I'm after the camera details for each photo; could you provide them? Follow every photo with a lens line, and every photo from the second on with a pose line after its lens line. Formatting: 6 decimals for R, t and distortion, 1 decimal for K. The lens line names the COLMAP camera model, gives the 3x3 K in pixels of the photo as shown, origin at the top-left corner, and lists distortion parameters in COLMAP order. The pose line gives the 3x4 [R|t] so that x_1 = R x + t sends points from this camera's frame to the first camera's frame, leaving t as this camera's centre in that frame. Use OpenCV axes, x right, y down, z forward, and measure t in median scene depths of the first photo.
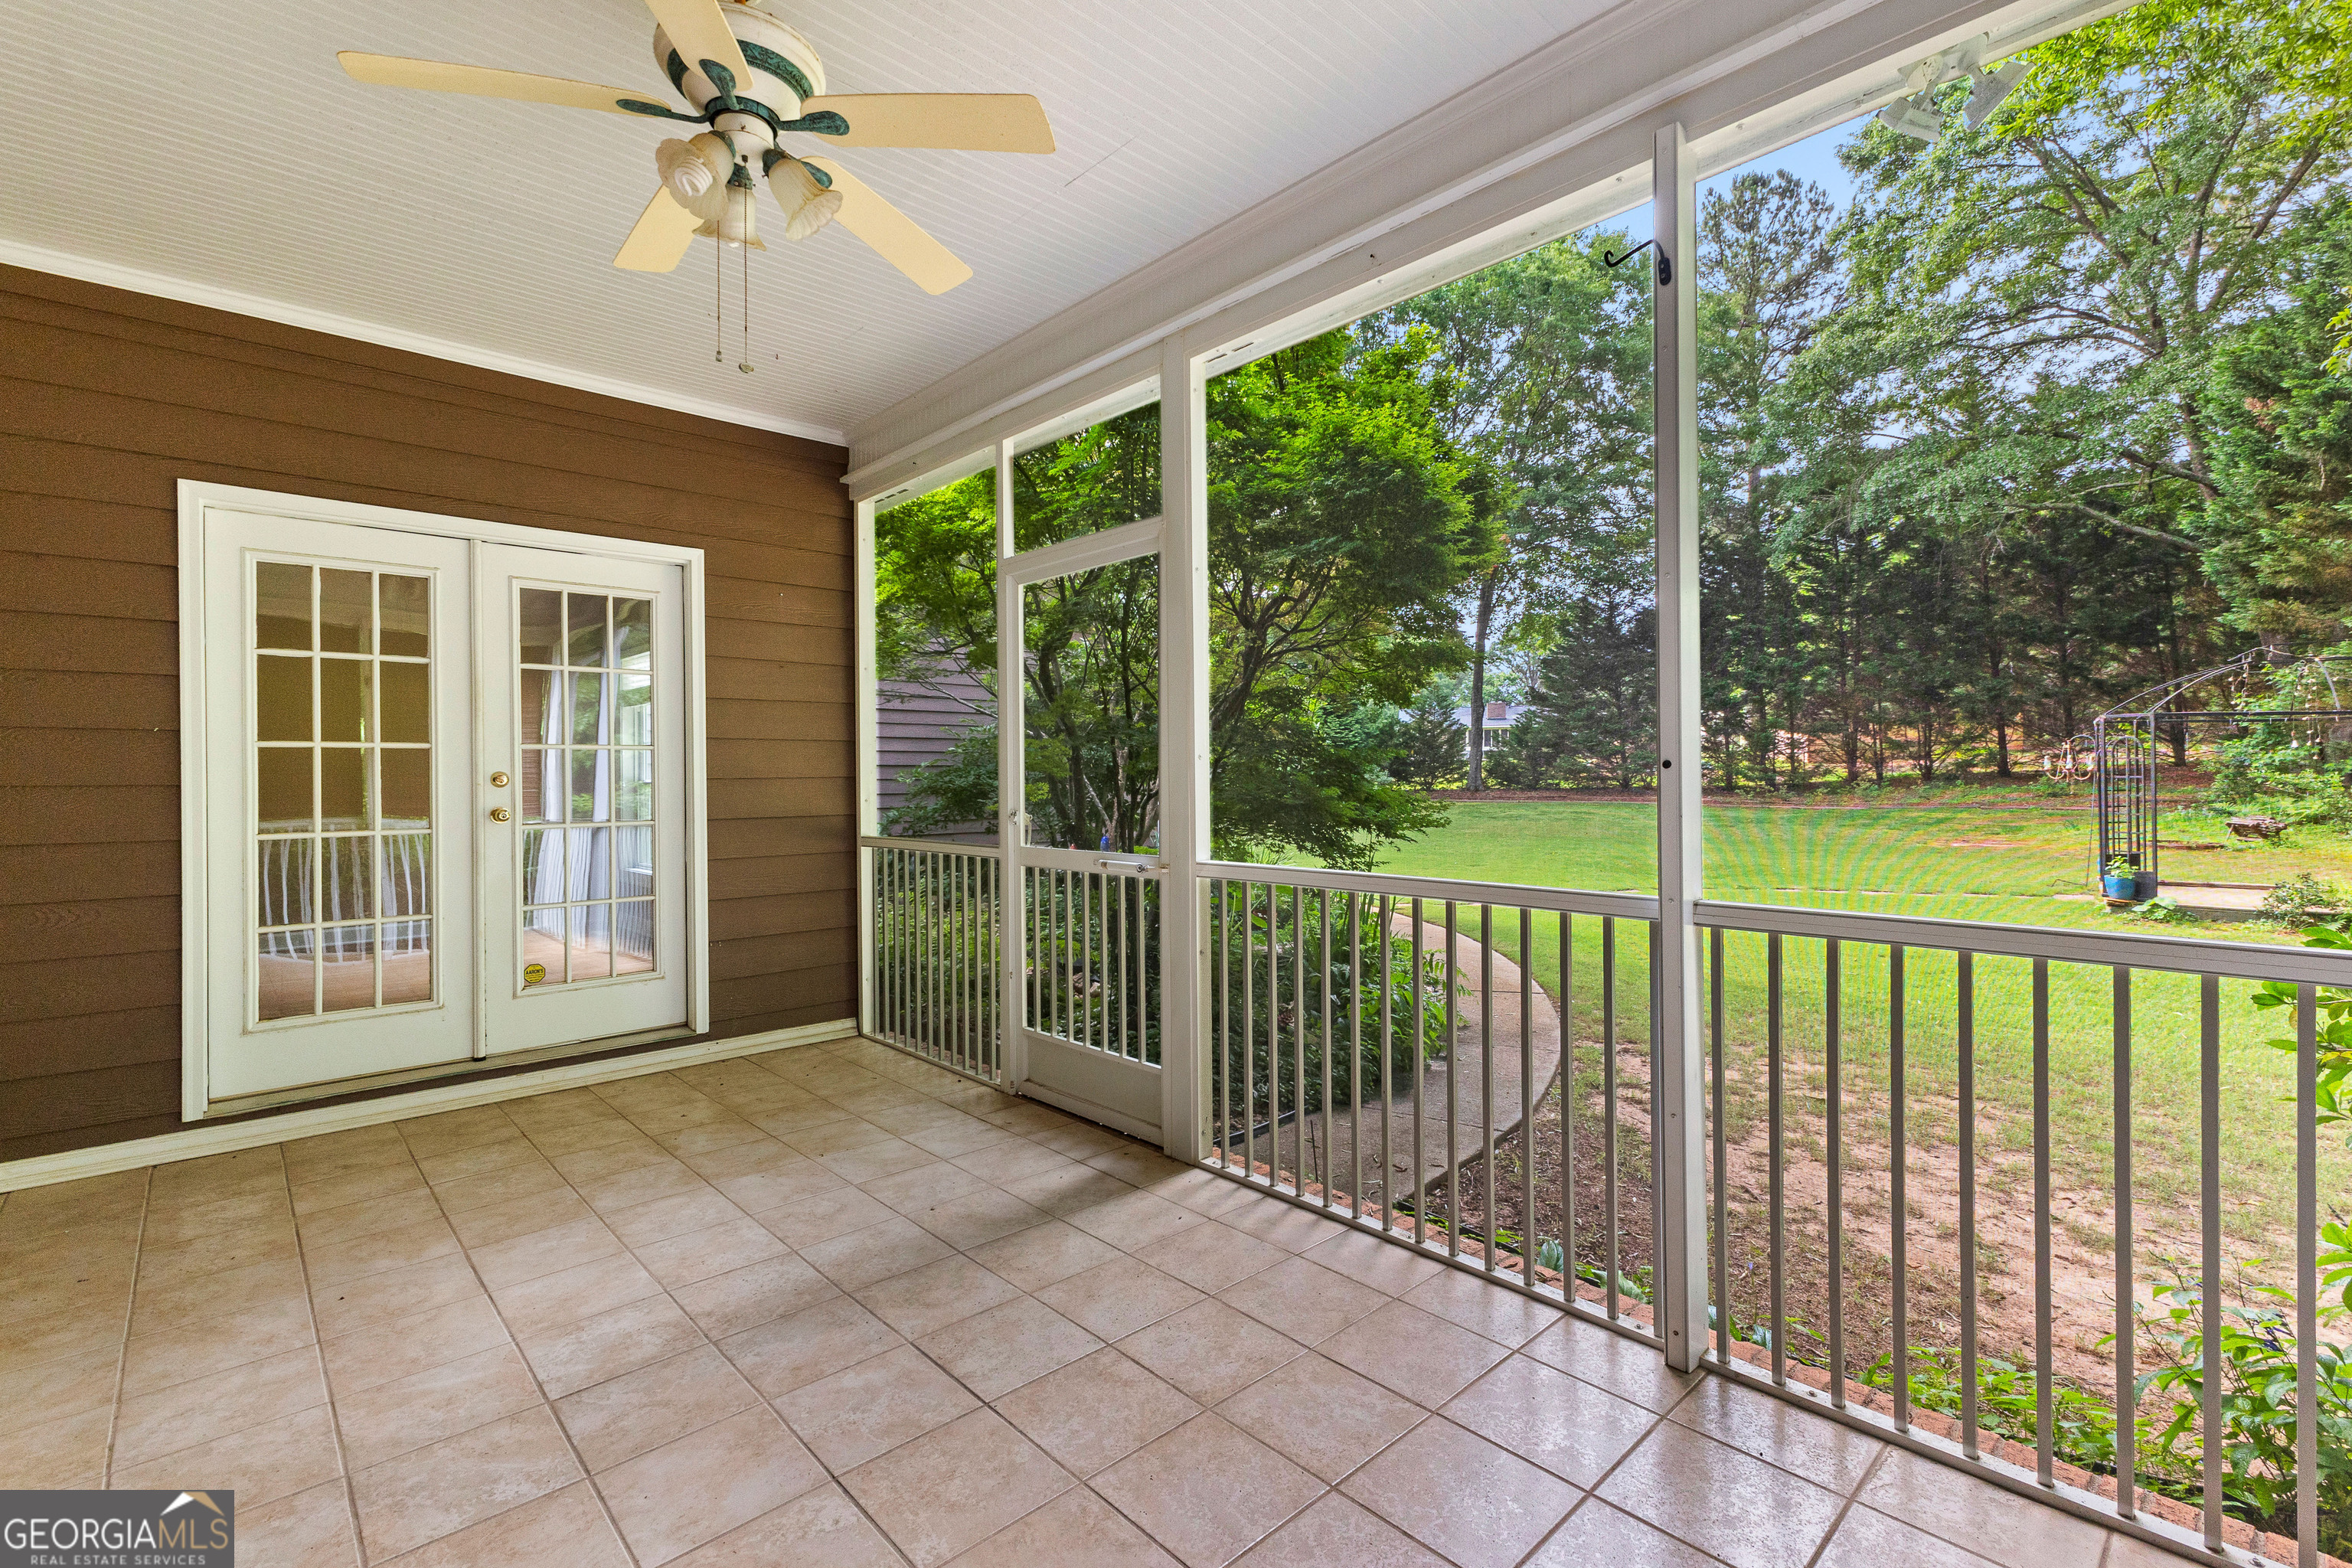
lens RADIAL K [[1056.7, 0, 1191.4], [0, 1056.7, 785.9], [0, 0, 1]] dist [0.009536, -0.000707]
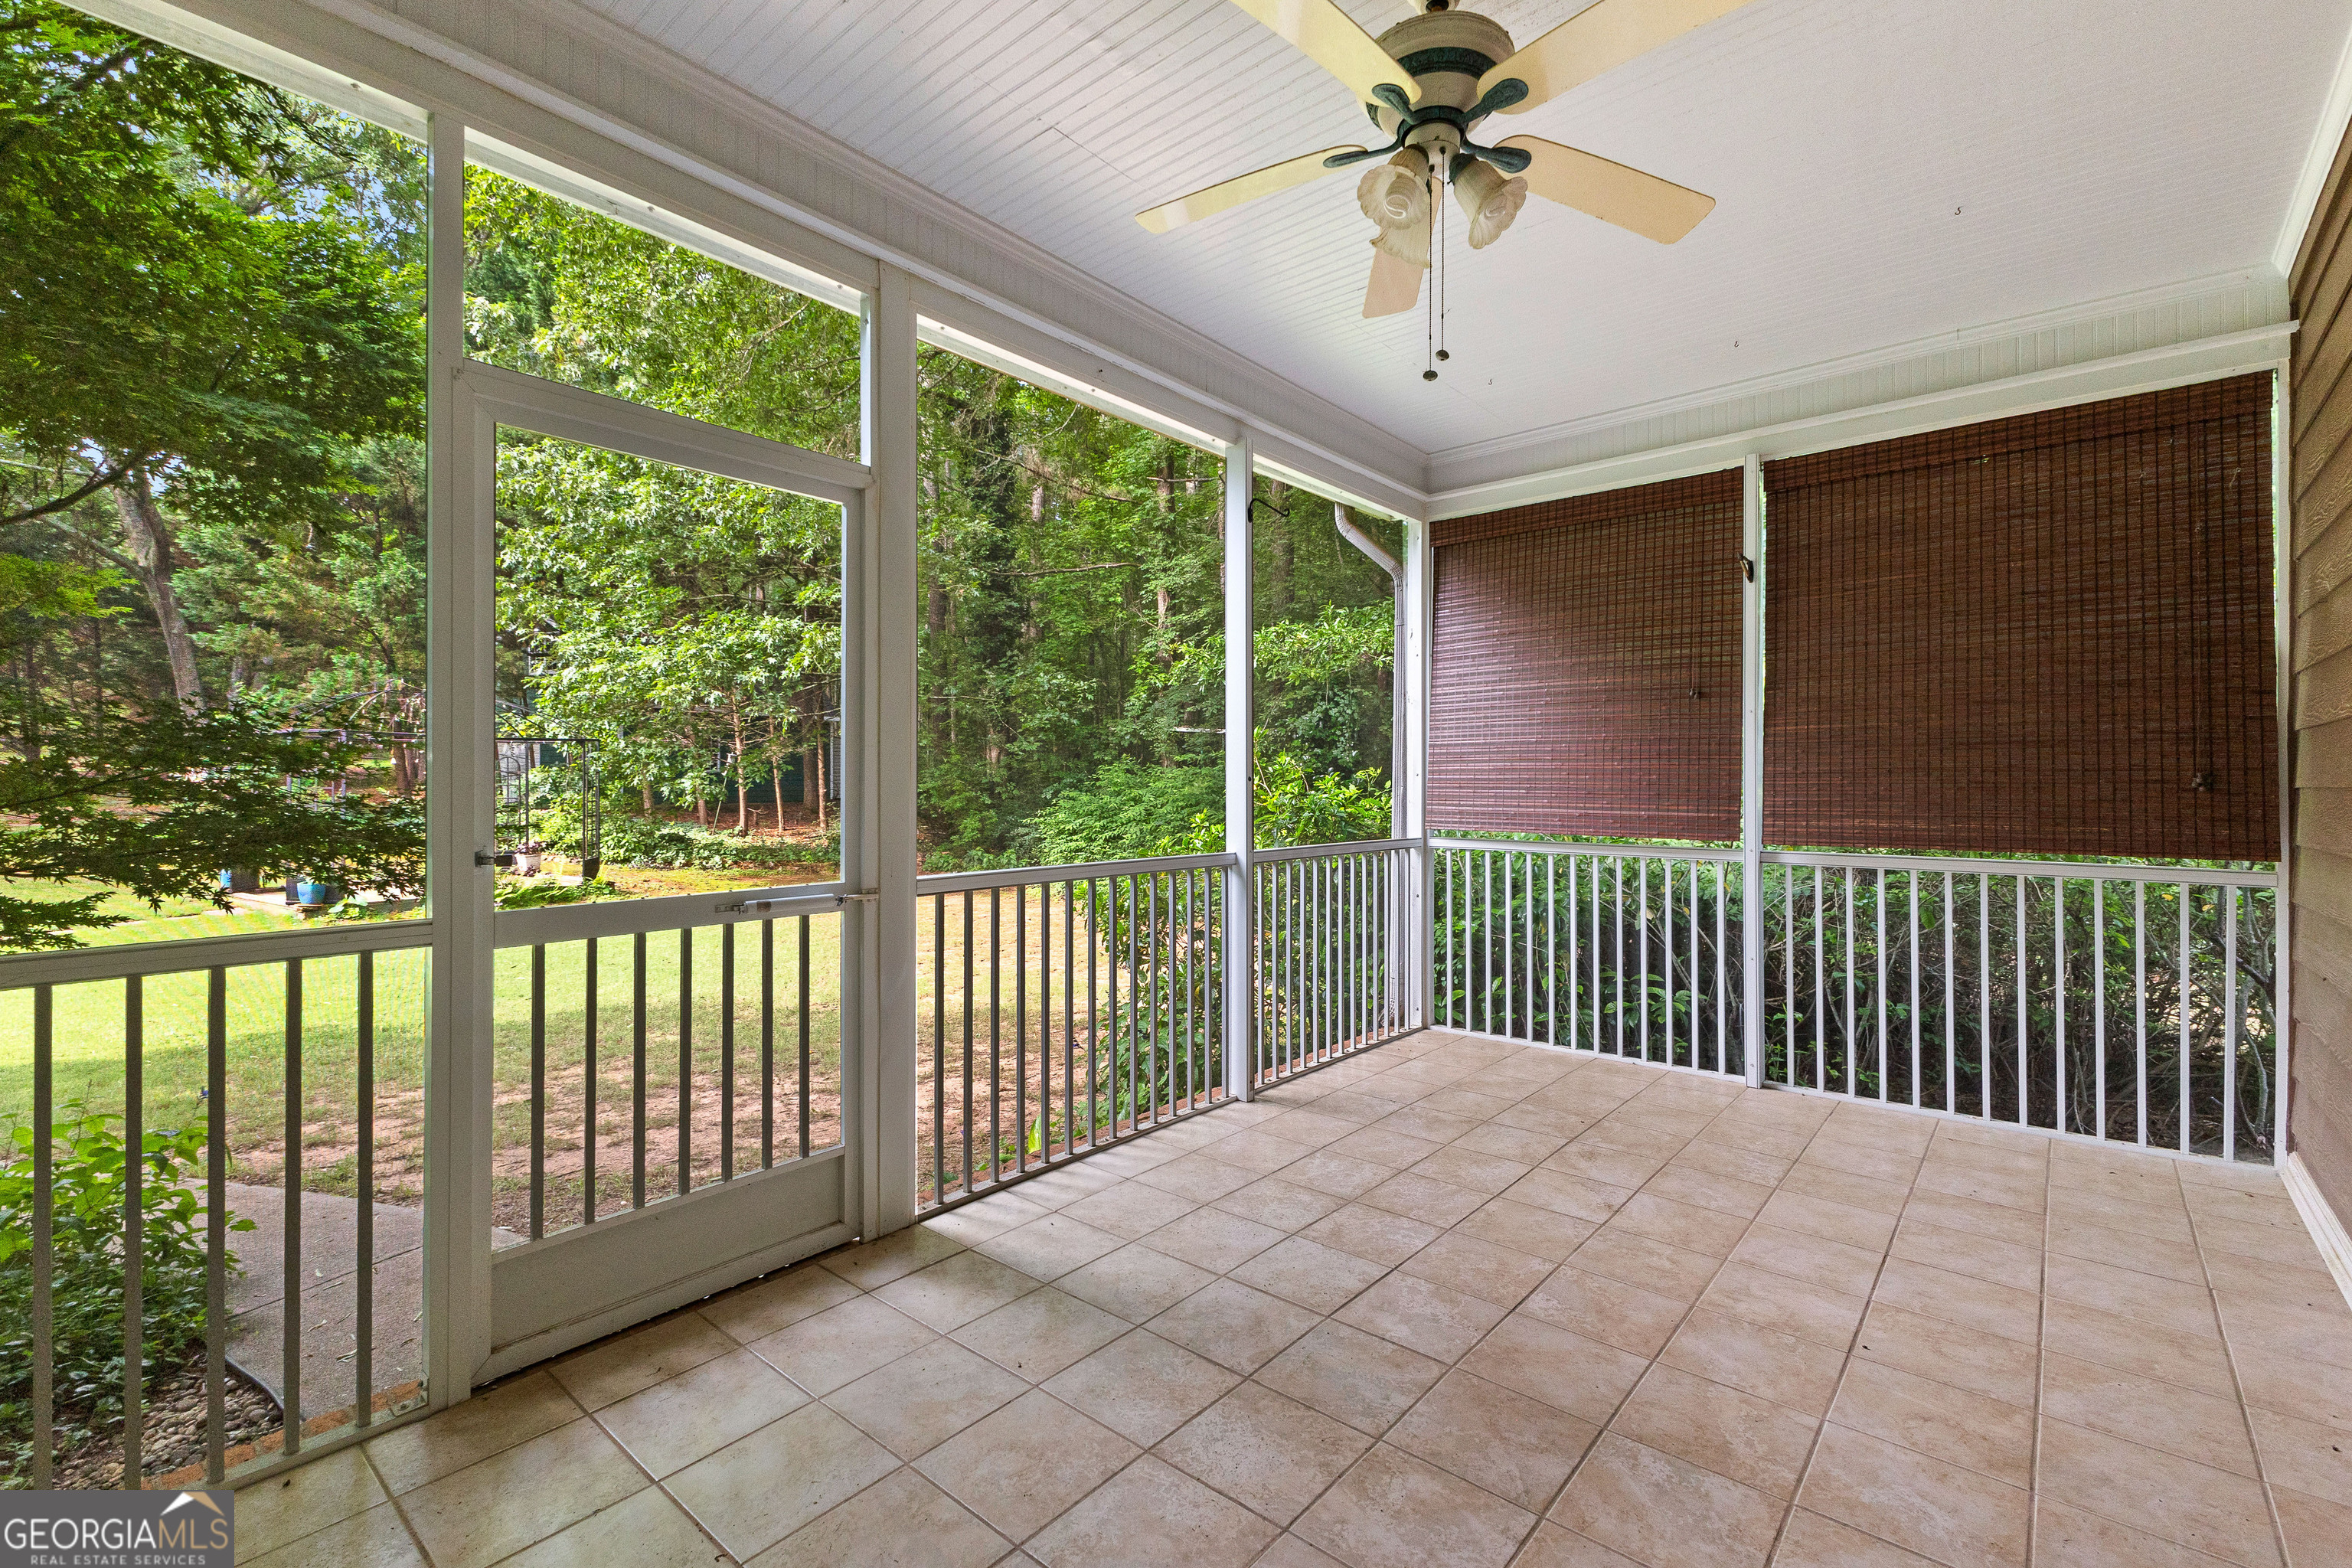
lens RADIAL K [[1029.5, 0, 1201.0], [0, 1029.5, 785.1], [0, 0, 1]] dist [0.013887, 0.000235]
pose [[-0.125465, 0.002462, 0.992095, -0.267355], [0.010805, 0.999941, -0.001115, -0.000939], [-0.992039, 0.010579, -0.125485, 0.262521]]
